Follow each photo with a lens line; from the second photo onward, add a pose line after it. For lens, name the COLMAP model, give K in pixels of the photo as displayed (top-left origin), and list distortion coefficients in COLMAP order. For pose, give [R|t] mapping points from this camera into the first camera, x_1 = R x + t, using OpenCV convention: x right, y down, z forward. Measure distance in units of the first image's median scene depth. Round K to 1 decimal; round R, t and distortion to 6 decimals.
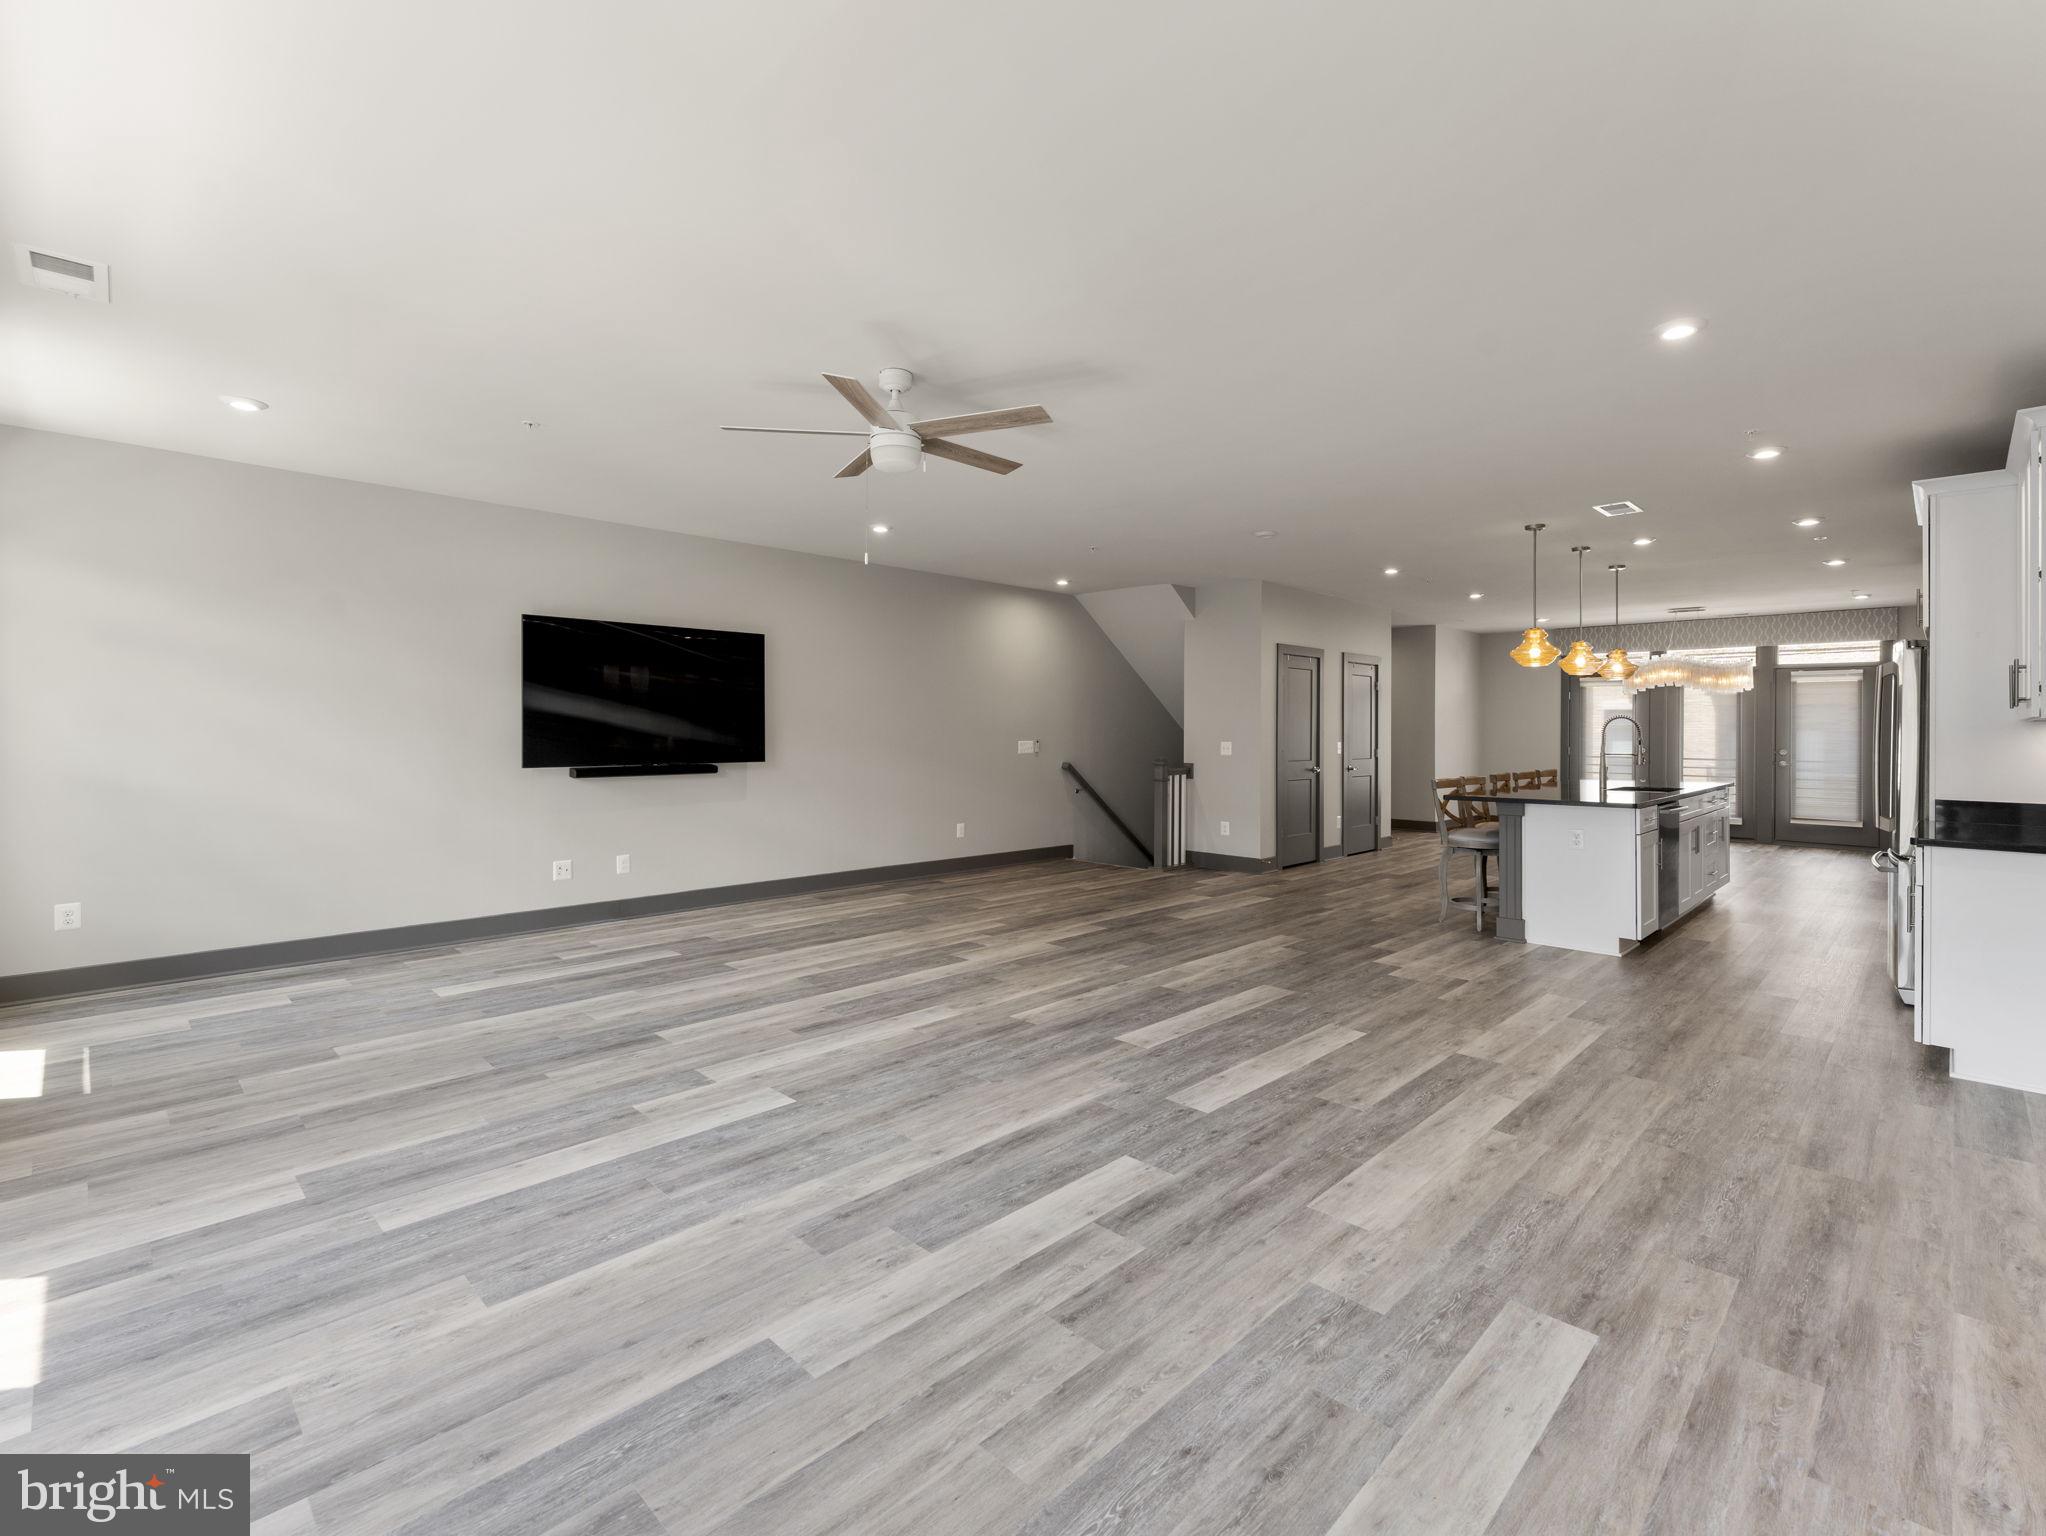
lens RADIAL K [[928.3, 0, 1023.0], [0, 928.3, 768.0], [0, 0, 1]] dist [0.001255, 0.000731]
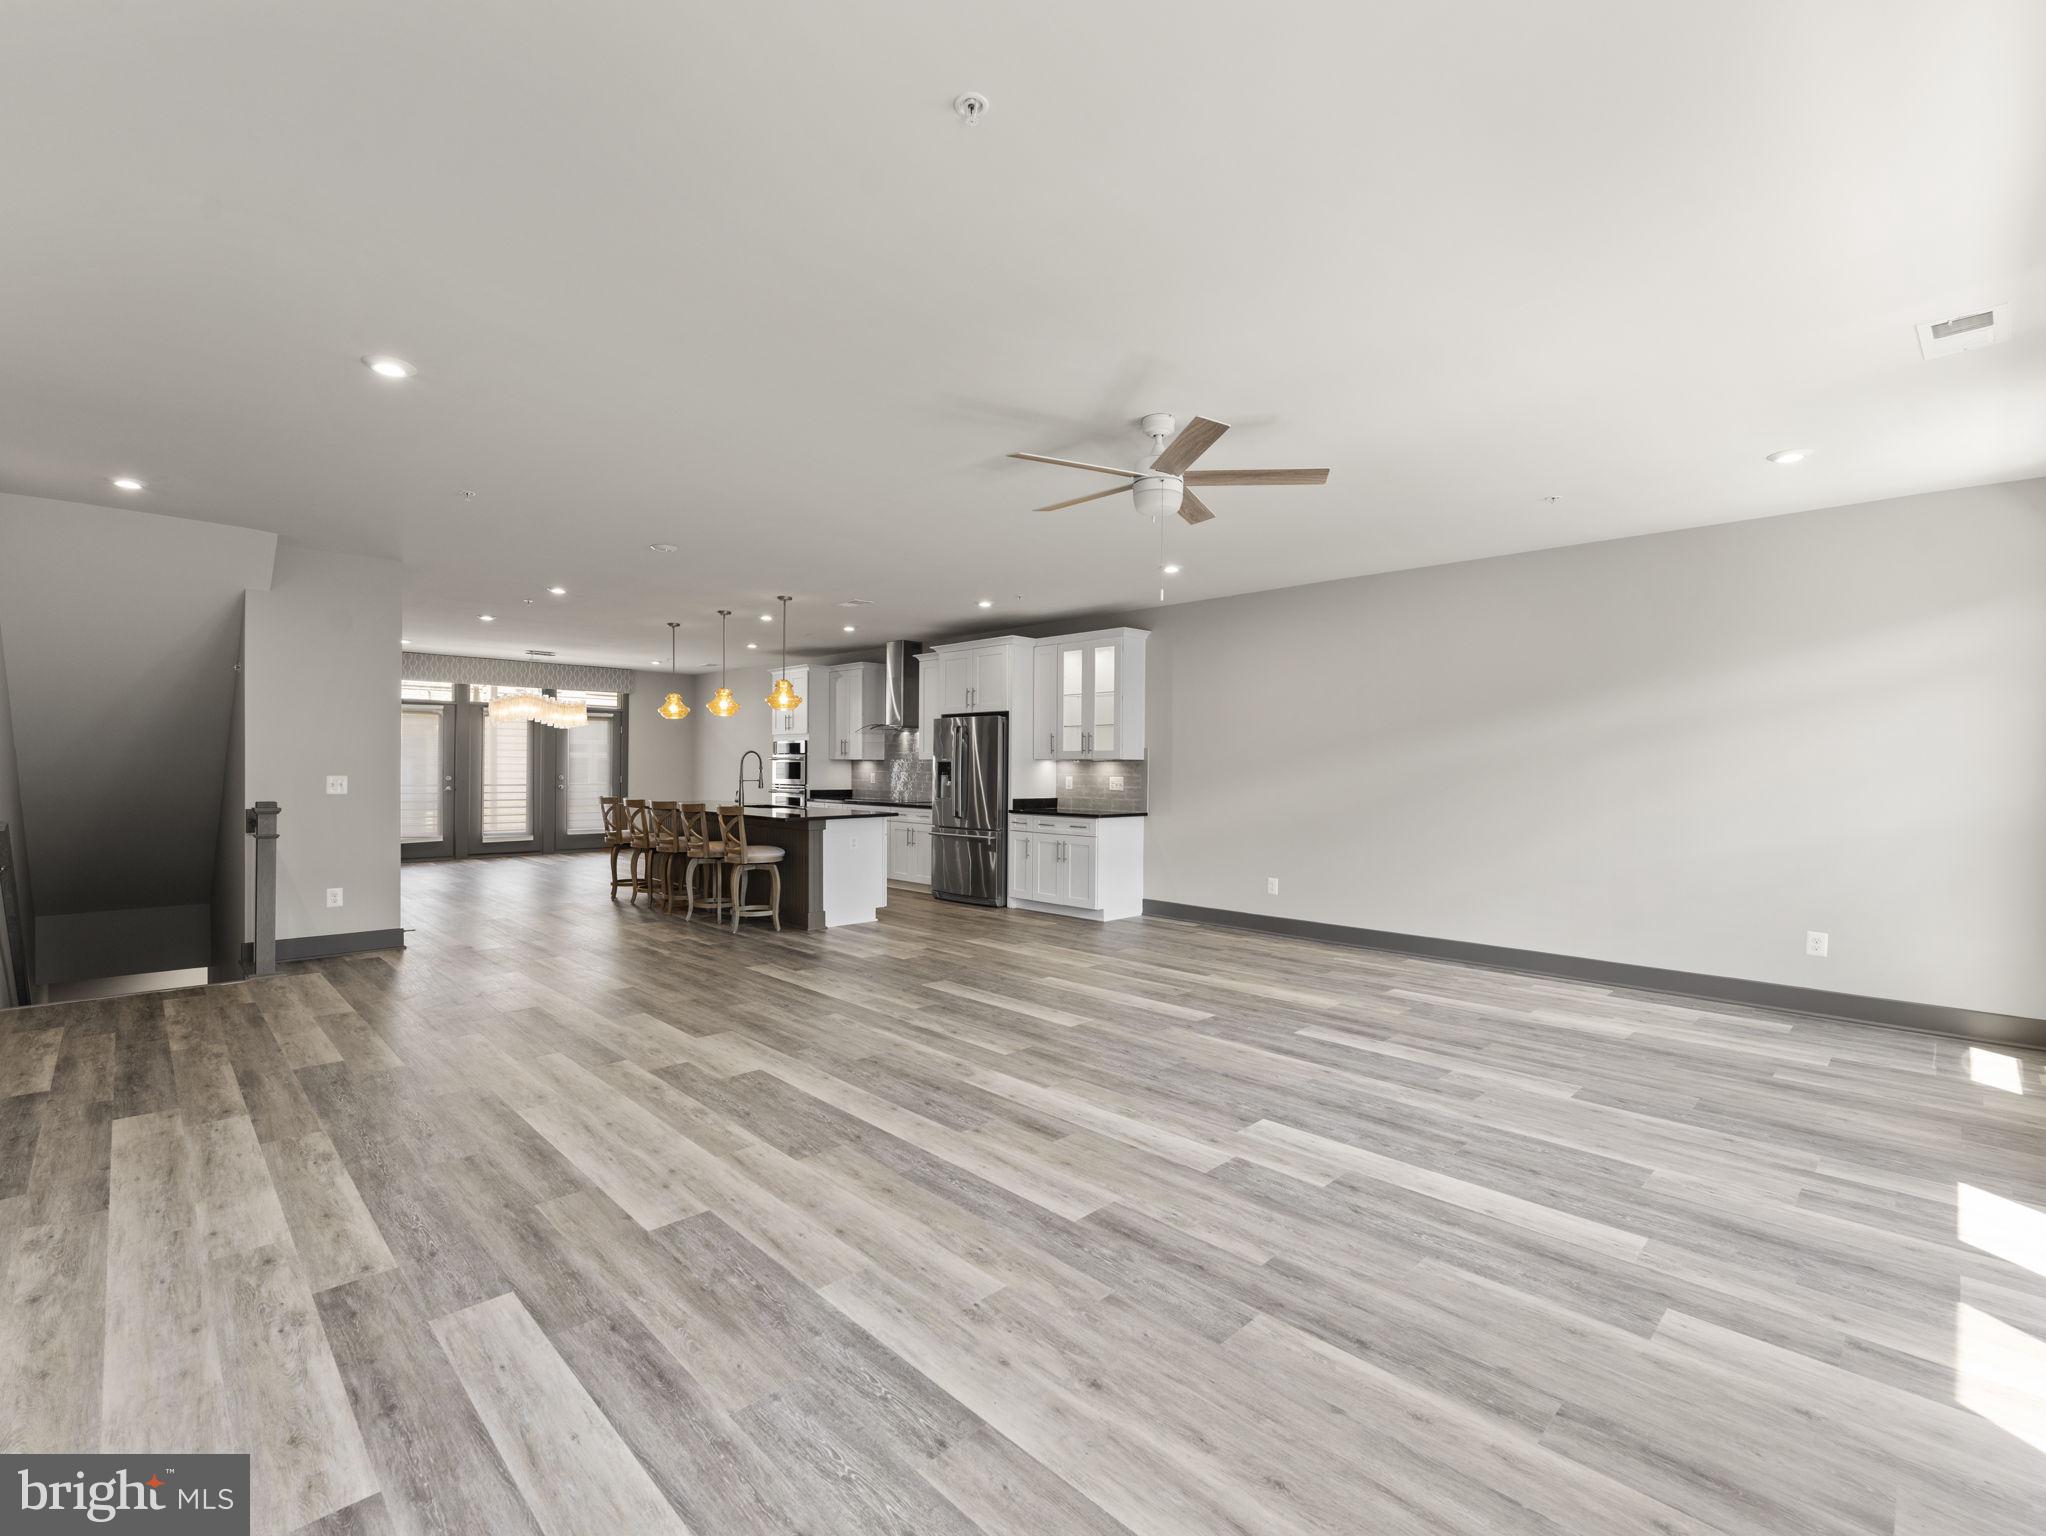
lens RADIAL K [[923.8, 0, 1027.3], [0, 923.8, 771.5], [0, 0, 1]] dist [0.001571, 0.000271]
pose [[0.012264, -0.010299, 0.999872, -1.192206], [0.031623, 0.999451, 0.009906, -0.052596], [-0.999425, 0.031498, 0.012583, 1.141048]]
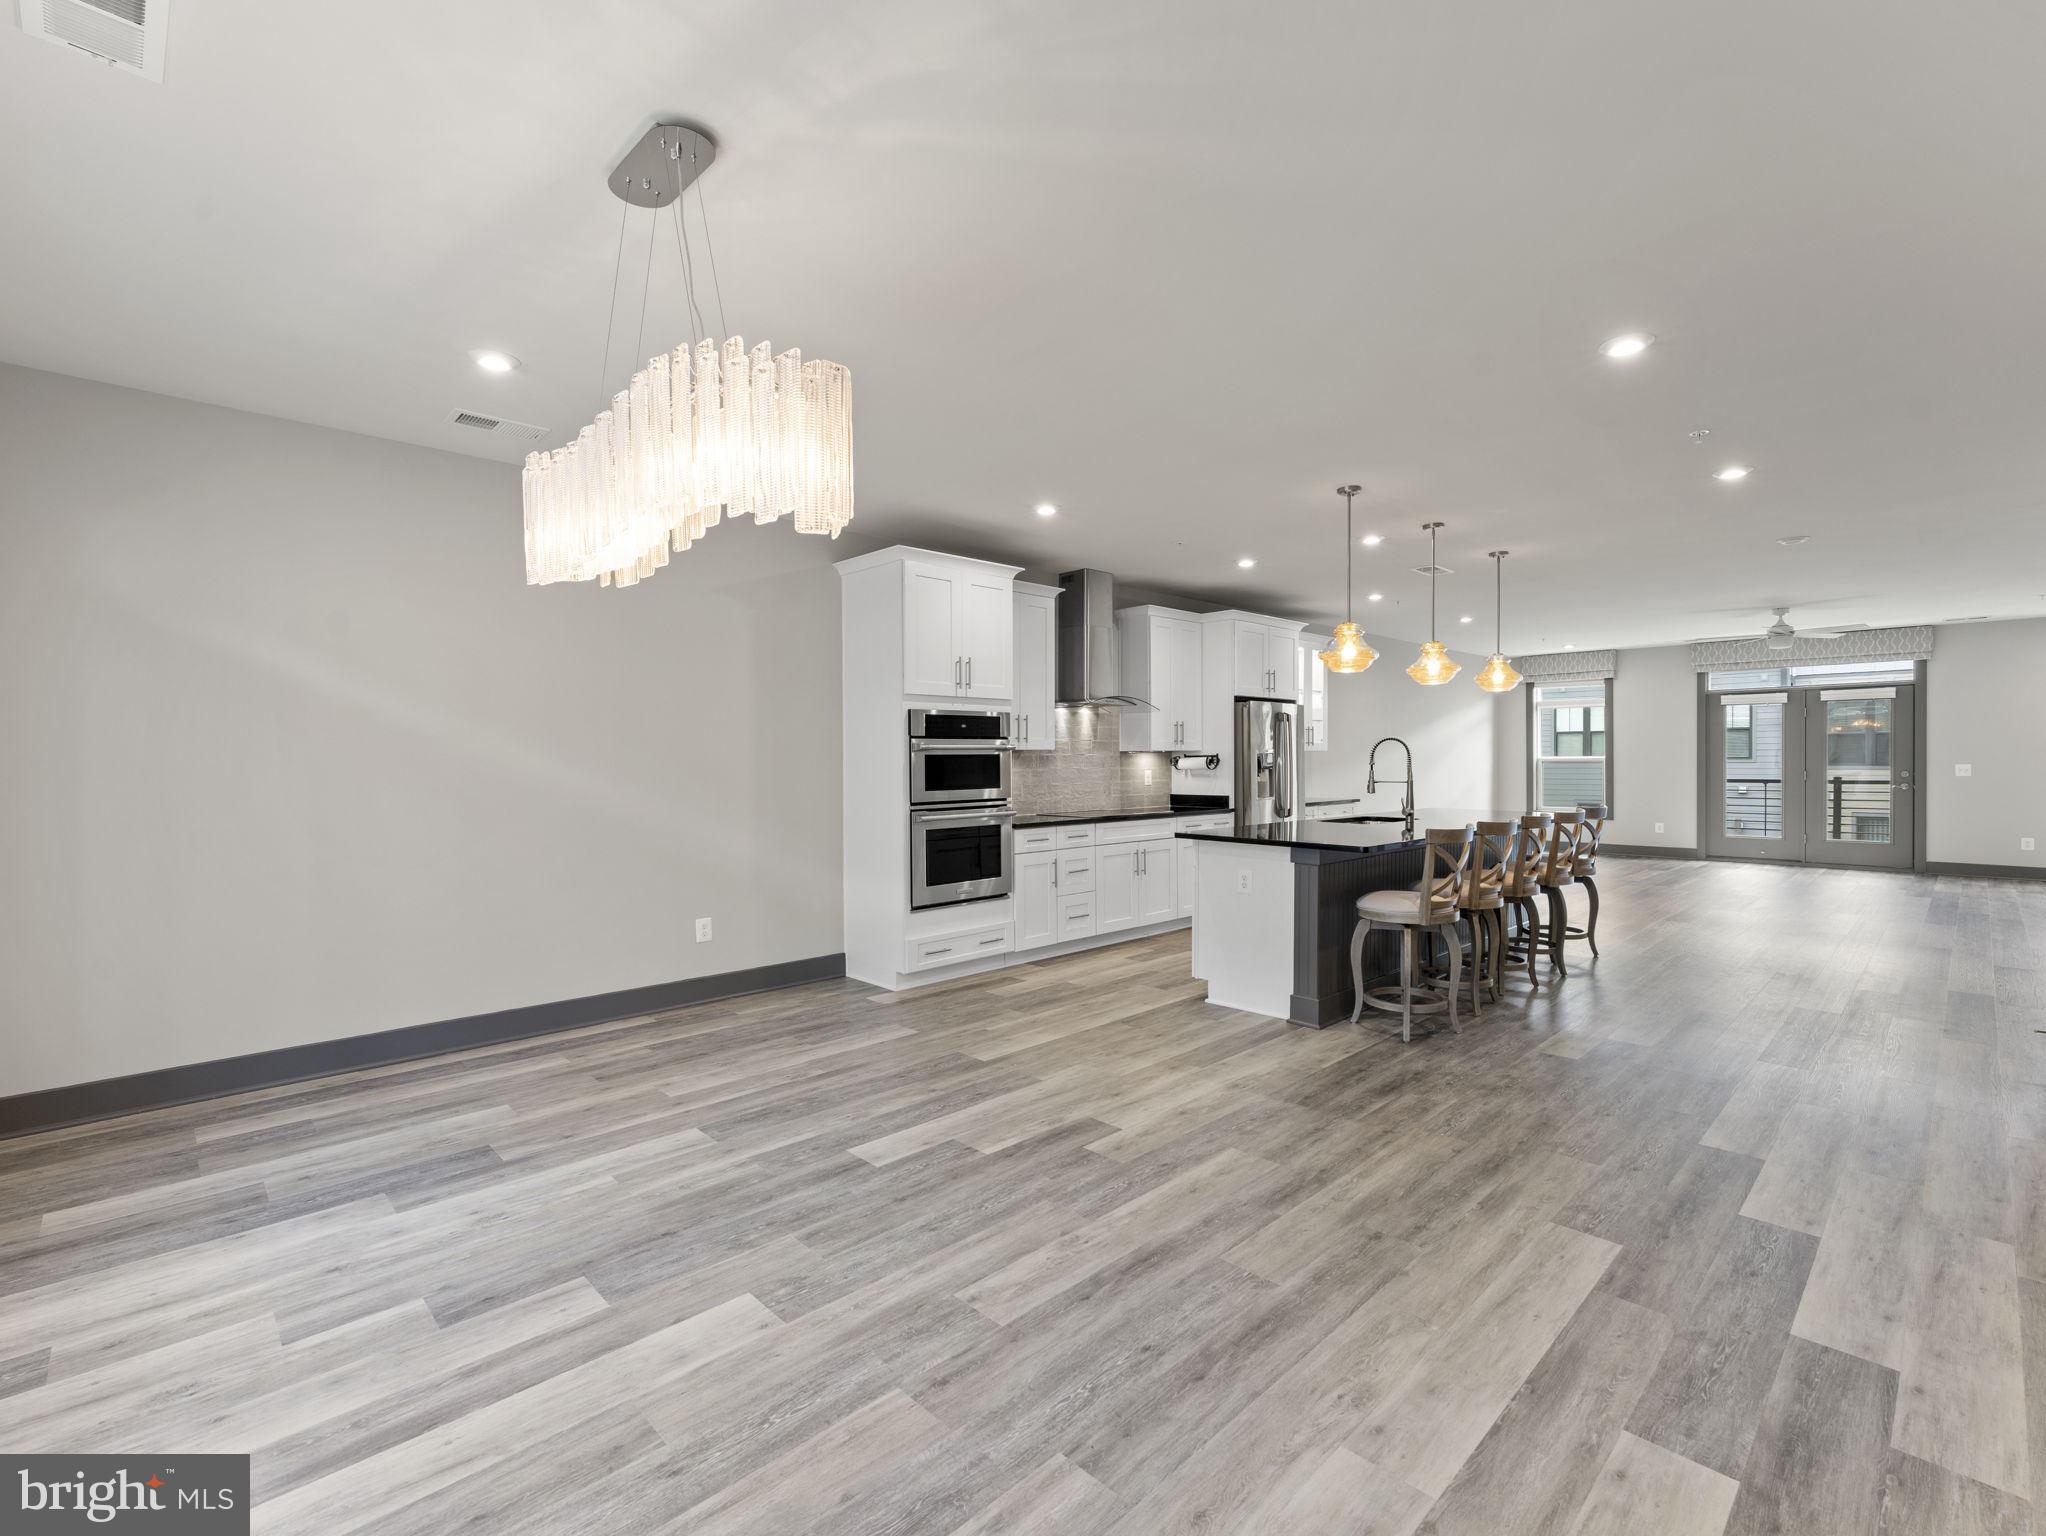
lens RADIAL K [[923.8, 0, 1027.3], [0, 923.8, 771.5], [0, 0, 1]] dist [0.001571, 0.000271]
pose [[-0.999848, -0.000007, 0.017424, 1.822925], [0.000896, 0.998658, 0.051781, -0.129815], [-0.017401, 0.051788, -0.998506, 3.514208]]
